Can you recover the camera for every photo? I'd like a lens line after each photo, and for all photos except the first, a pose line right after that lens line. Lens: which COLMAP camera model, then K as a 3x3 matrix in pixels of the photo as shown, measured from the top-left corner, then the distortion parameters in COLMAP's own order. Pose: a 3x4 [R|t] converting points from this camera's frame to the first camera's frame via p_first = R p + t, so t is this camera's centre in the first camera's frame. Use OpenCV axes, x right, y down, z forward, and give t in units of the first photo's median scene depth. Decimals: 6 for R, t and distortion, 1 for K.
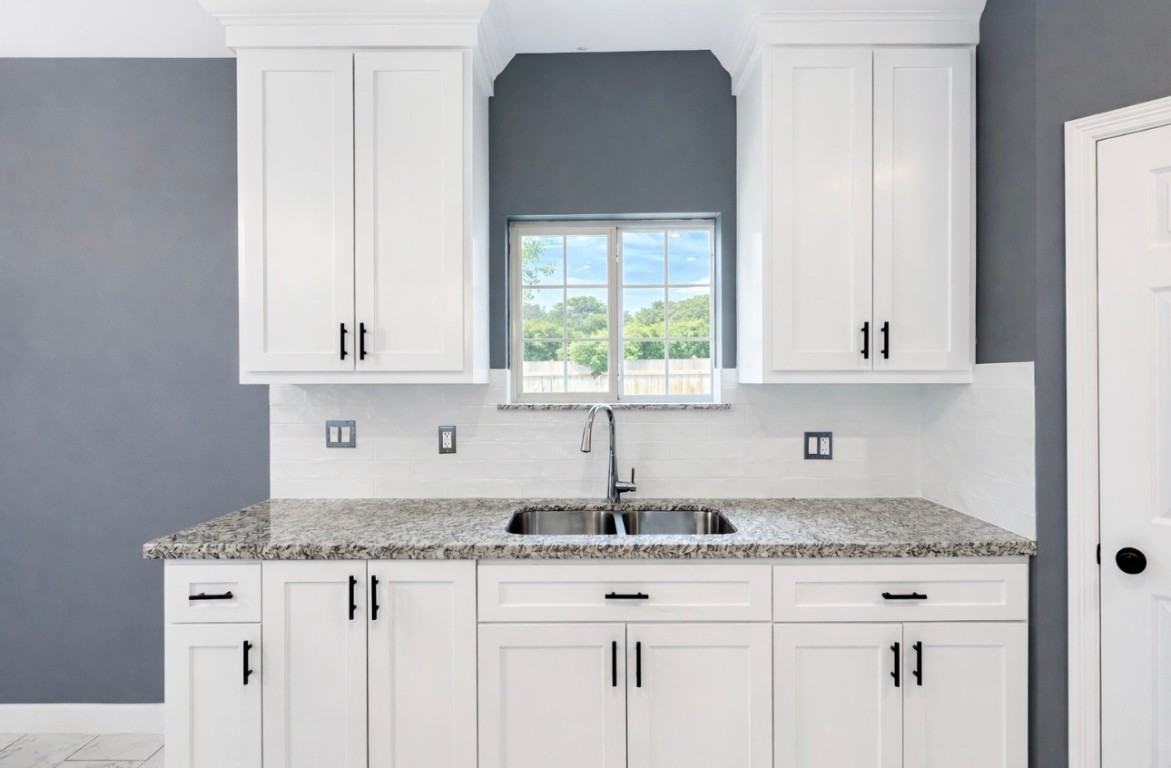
lens RADIAL K [[564.8, 0, 601.5], [0, 564.8, 381.2], [0, 0, 1]] dist [-0.007889, -0.000354]
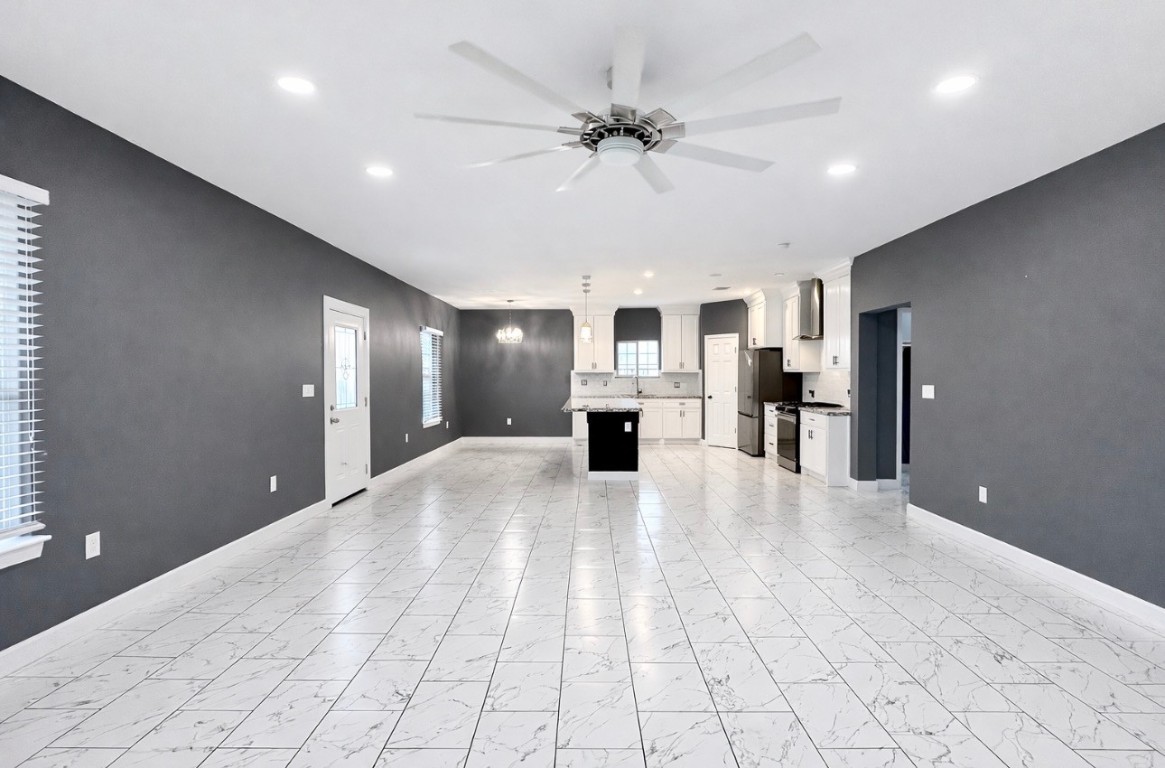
lens RADIAL K [[644.1, 0, 582.5], [0, 644.1, 384.0], [0, 0, 1]] dist [0.000285, -0.000031]
pose [[0.999696, 0.000343, -0.024661, -0.389296], [-0.000103, 0.999953, 0.009728, 0.056600], [0.024664, -0.009722, 0.999649, -5.698589]]
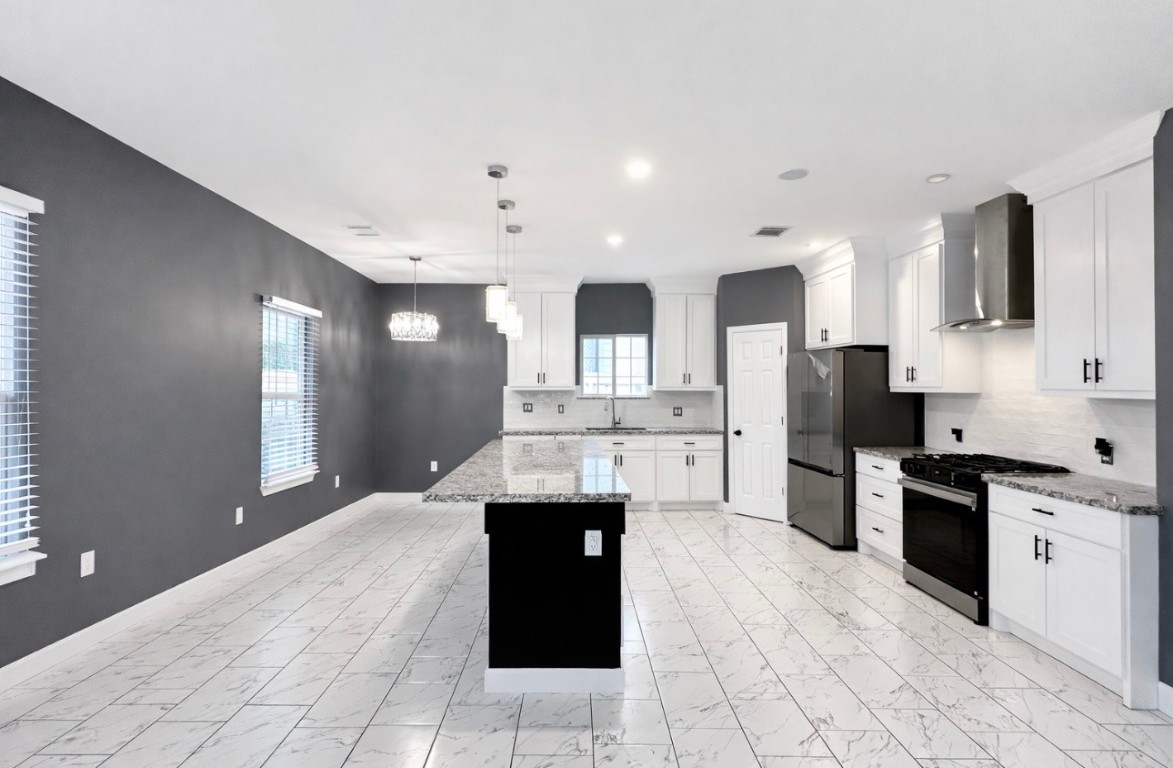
lens RADIAL K [[524.0, 0, 586.5], [0, 524.0, 384.0], [0, 0, 1]] dist [-0.051051, -0.000042]
pose [[0.999842, 0.004193, 0.017254, -0.210365], [-0.003964, 0.999904, -0.013310, 0.006530], [-0.017308, 0.013240, 0.999763, -2.245941]]
